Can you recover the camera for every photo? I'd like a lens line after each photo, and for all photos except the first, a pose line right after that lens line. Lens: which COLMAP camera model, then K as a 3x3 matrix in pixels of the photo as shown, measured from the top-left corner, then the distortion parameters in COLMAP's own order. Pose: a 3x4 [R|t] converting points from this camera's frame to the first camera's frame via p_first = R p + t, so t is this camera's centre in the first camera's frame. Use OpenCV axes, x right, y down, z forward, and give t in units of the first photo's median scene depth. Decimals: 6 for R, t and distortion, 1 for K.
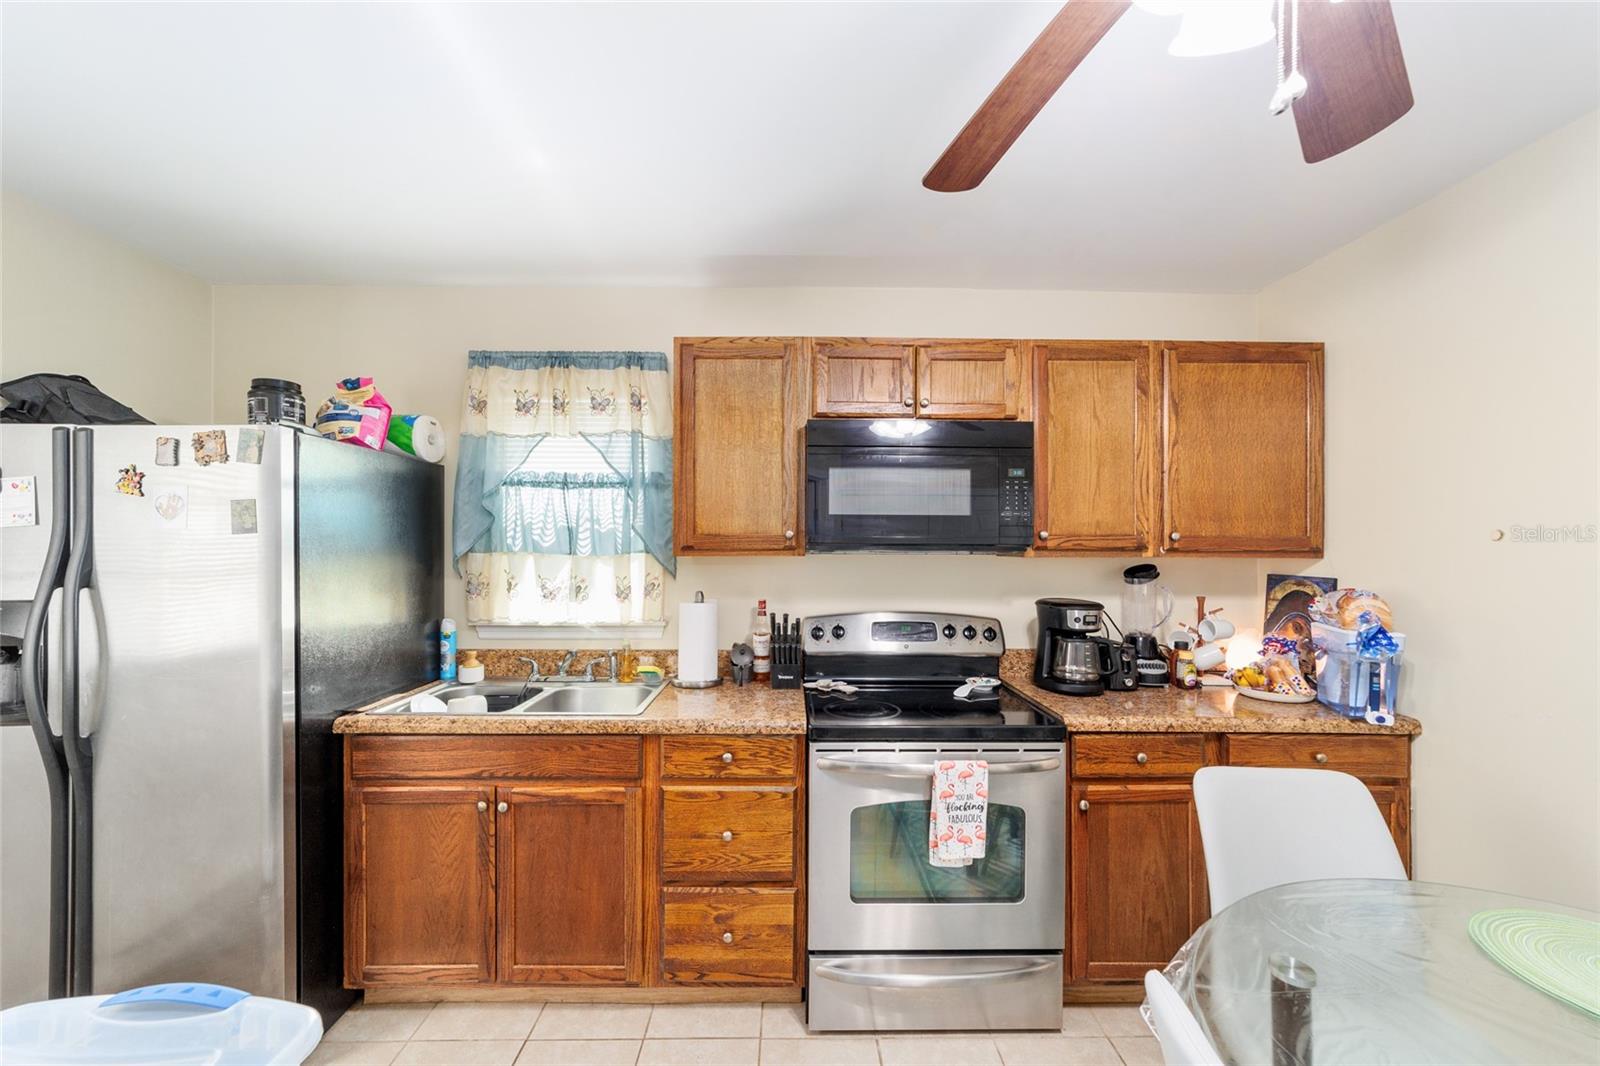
lens RADIAL K [[619.7, 0, 800.5], [0, 619.7, 541.5], [0, 0, 1]] dist [-0.015273, 0.009523]
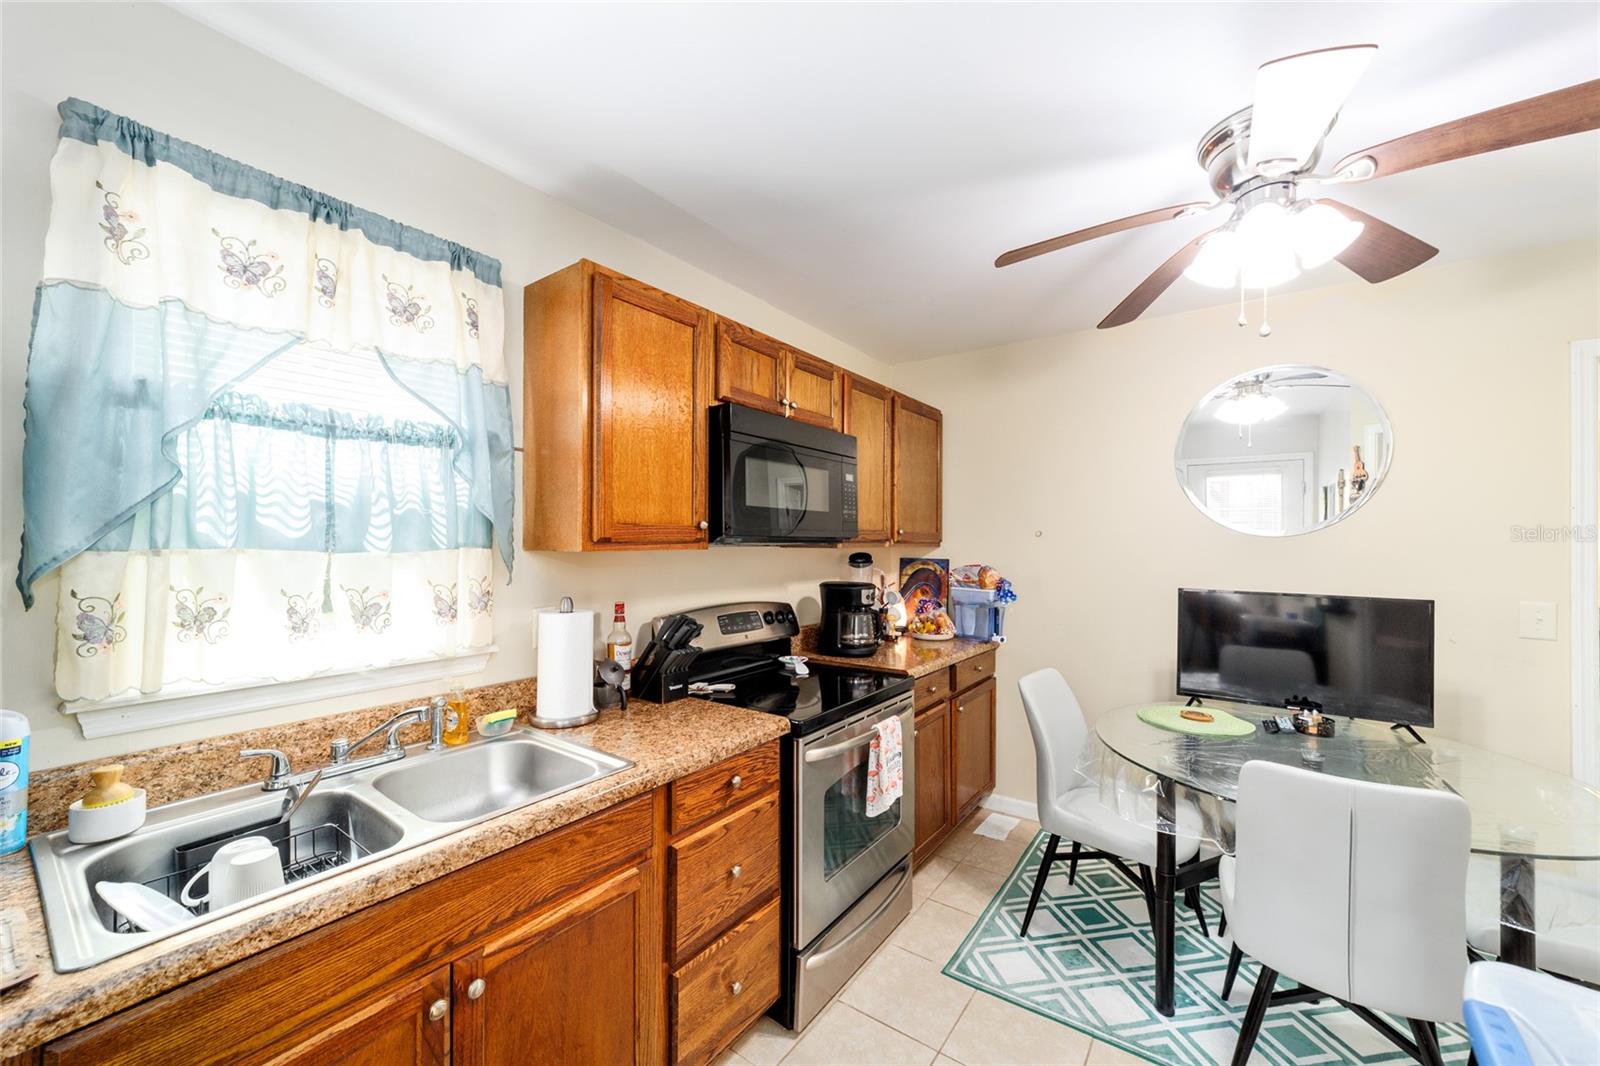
lens RADIAL K [[615.2, 0, 793.8], [0, 615.2, 533.0], [0, 0, 1]] dist [-0.016519, 0.009333]
pose [[0.601024, 0.009420, 0.799176, -0.642870], [-0.008853, 0.999948, -0.005129, 0.002926], [-0.799182, -0.003993, 0.601076, 0.352493]]
